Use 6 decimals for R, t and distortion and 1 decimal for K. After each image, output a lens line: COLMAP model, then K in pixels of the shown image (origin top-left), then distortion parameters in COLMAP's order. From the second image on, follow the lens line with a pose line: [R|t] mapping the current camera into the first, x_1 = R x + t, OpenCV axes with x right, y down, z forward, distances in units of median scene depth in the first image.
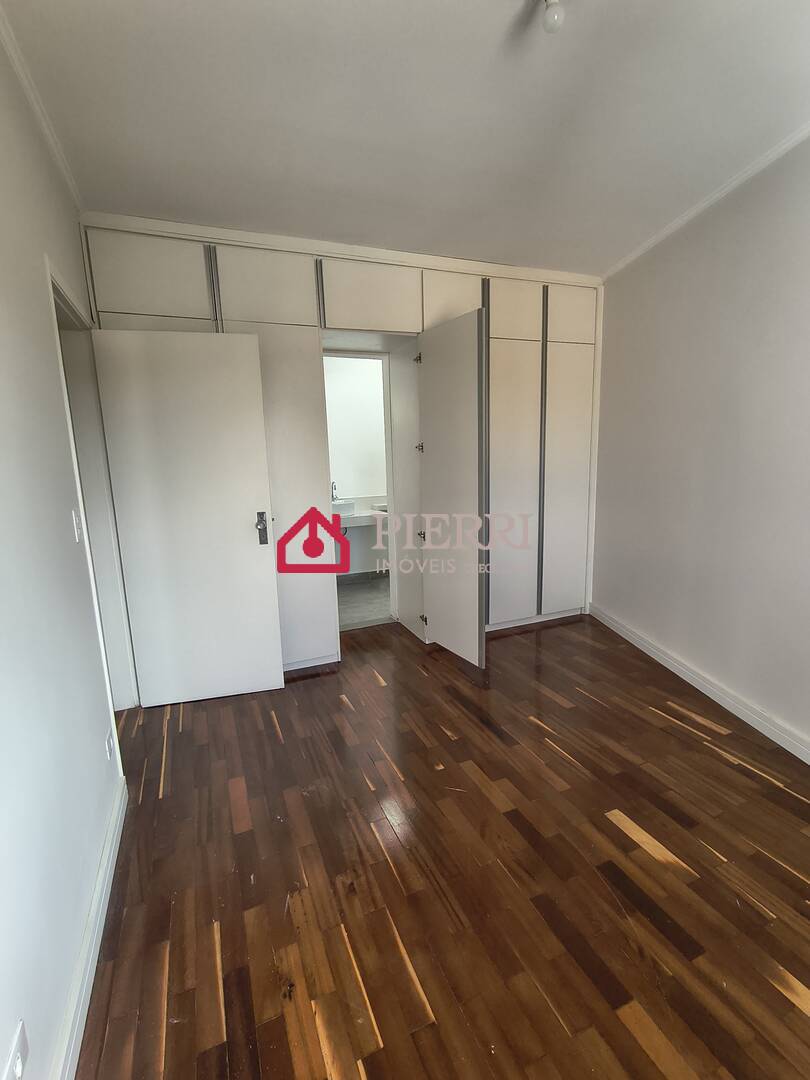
lens RADIAL K [[487.2, 0, 403.4], [0, 487.2, 545.0], [0, 0, 1]] dist [-0.004664, -0.000225]
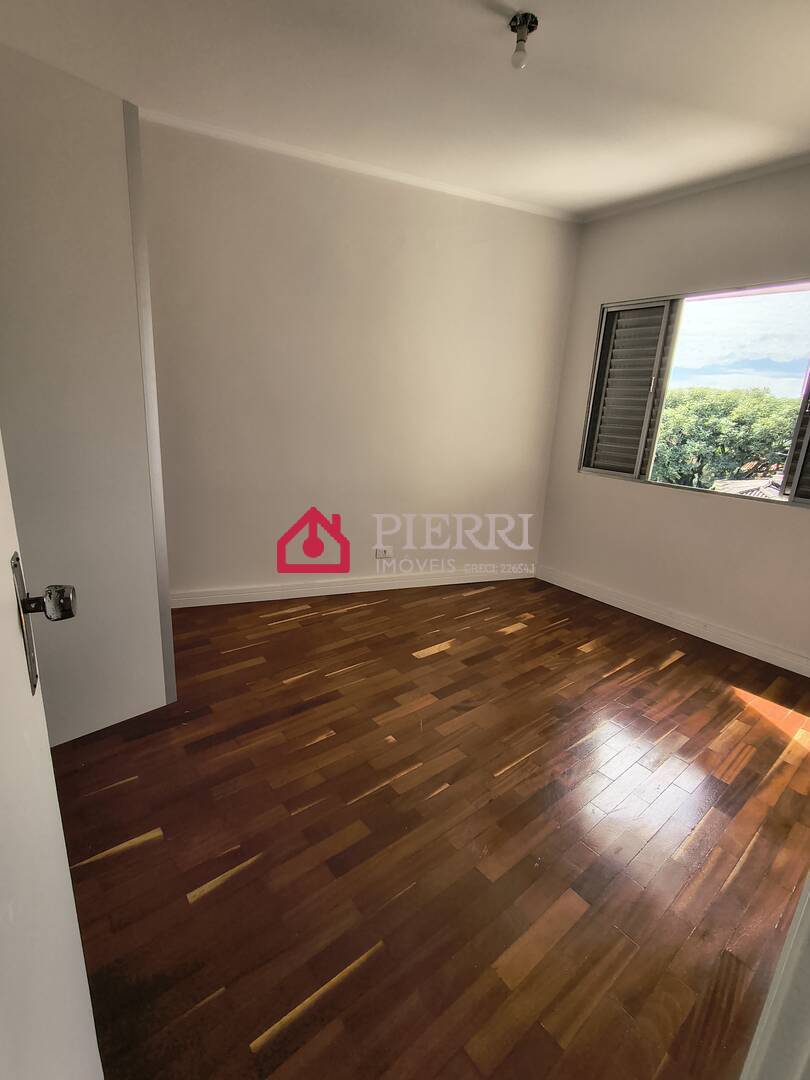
lens RADIAL K [[487.2, 0, 403.4], [0, 487.2, 545.0], [0, 0, 1]] dist [-0.004664, -0.000225]
pose [[-0.288718, -0.240540, 0.926705, -0.698447], [0.119877, 0.951226, 0.284252, -0.148552], [-0.949880, 0.193160, -0.245801, 1.142342]]
